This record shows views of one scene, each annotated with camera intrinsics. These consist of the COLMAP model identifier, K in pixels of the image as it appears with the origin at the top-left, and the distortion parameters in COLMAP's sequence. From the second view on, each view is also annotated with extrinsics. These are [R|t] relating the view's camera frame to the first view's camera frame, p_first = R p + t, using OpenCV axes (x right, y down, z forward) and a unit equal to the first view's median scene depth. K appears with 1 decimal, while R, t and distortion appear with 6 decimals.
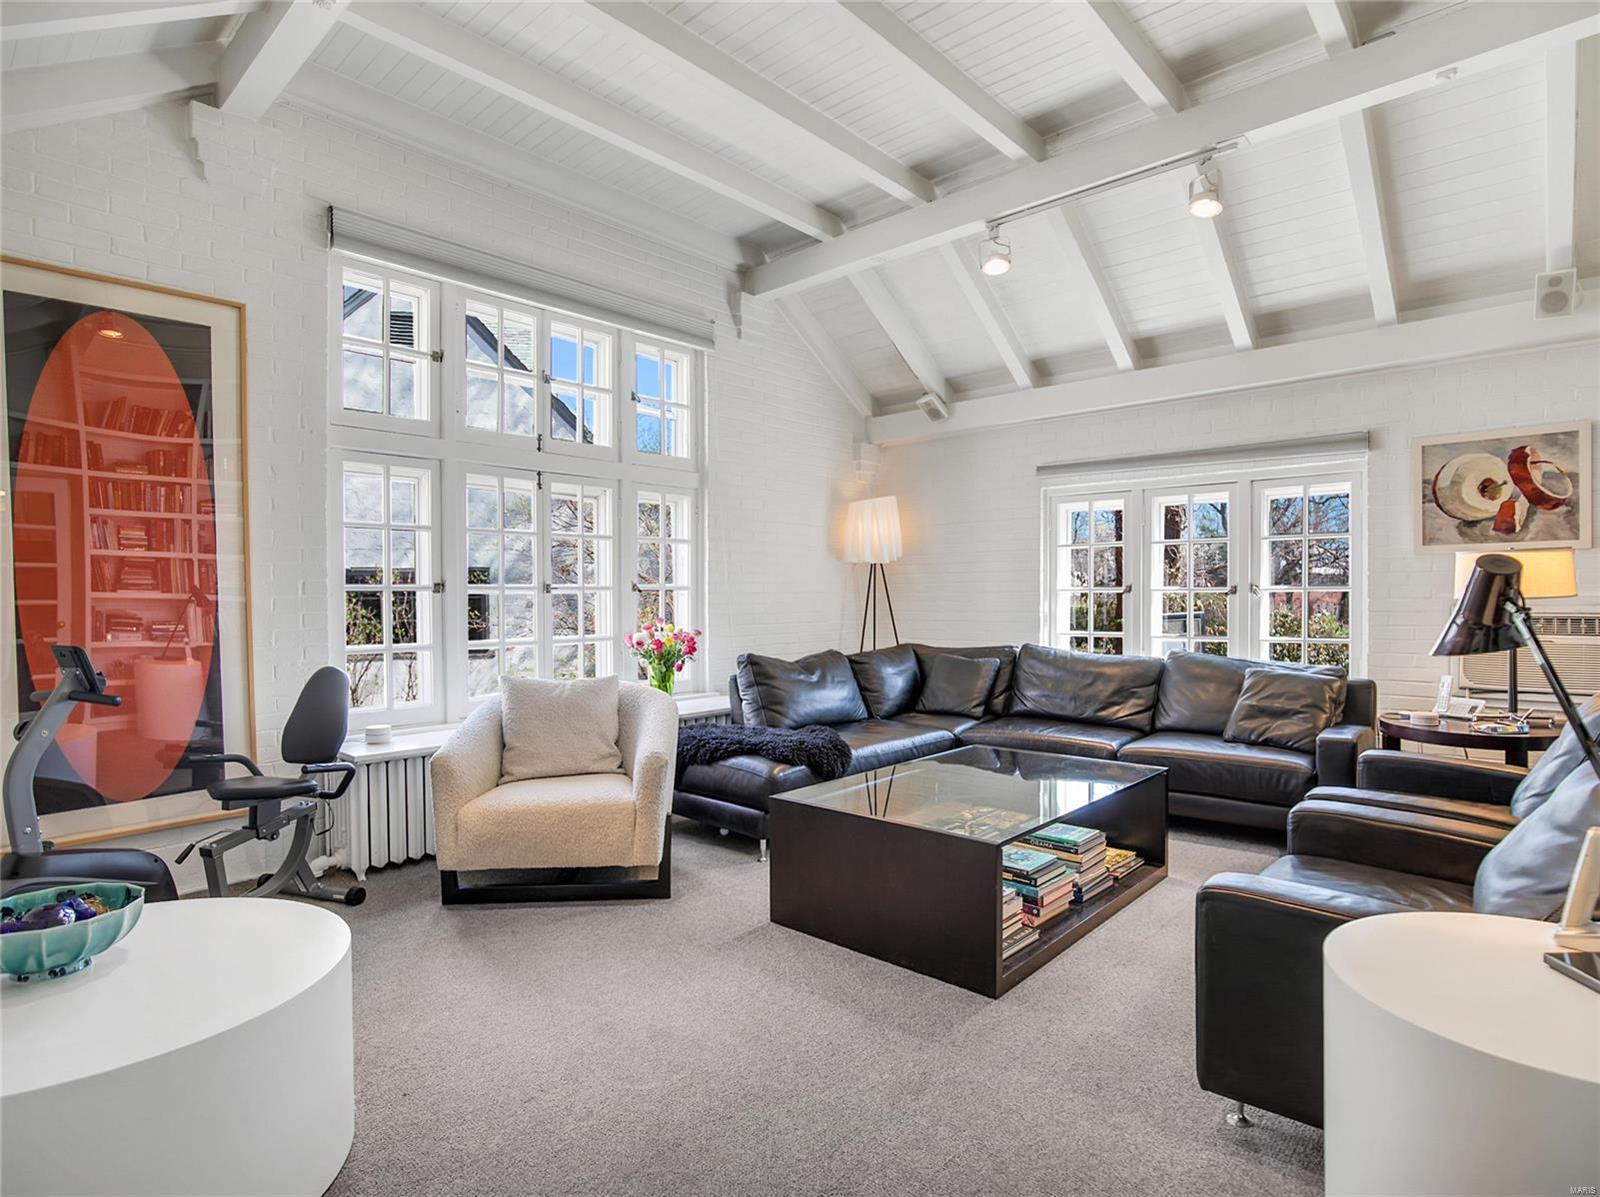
lens RADIAL K [[856.1, 0, 815.1], [0, 856.1, 610.8], [0, 0, 1]] dist [-0.021402, 0.001916]
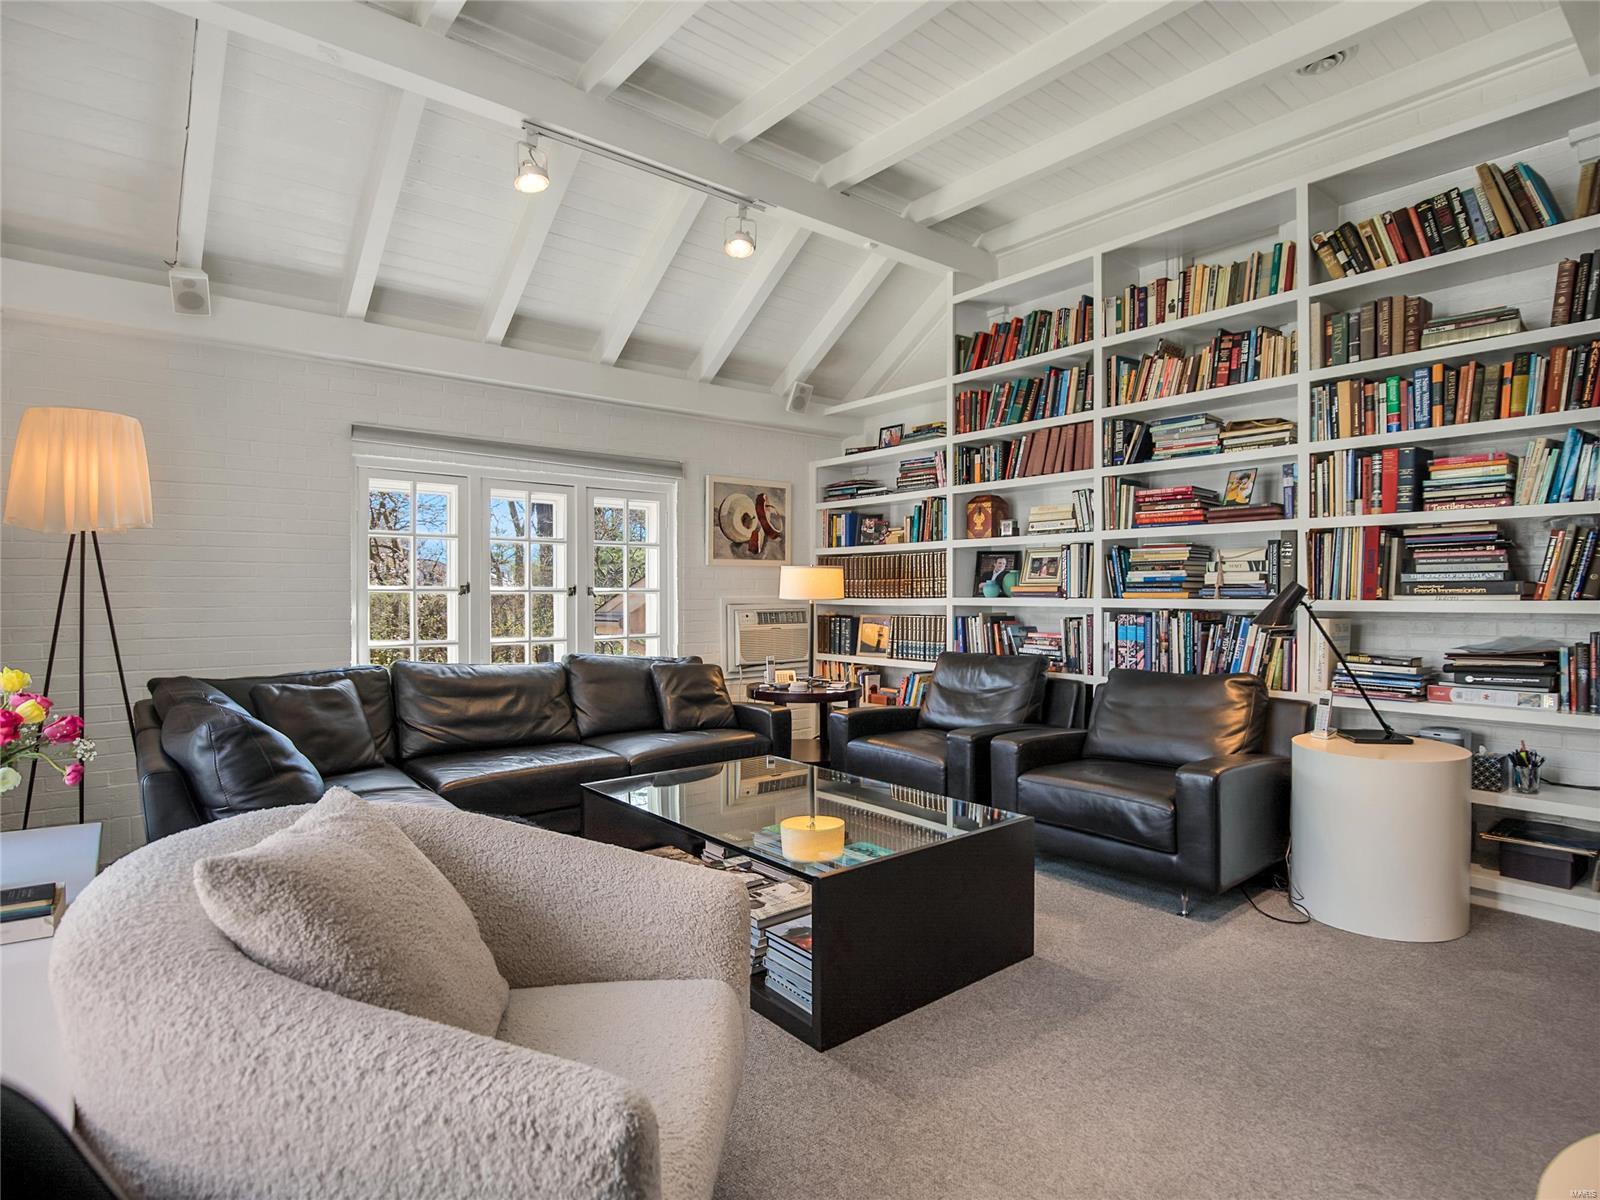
lens RADIAL K [[856.1, 0, 815.1], [0, 856.1, 612.3], [0, 0, 1]] dist [-0.021402, 0.001916]
pose [[0.142003, -0.021409, 0.989635, -0.586095], [0.015797, 0.999688, 0.019360, -0.018881], [-0.989740, 0.012884, 0.142297, 0.691041]]
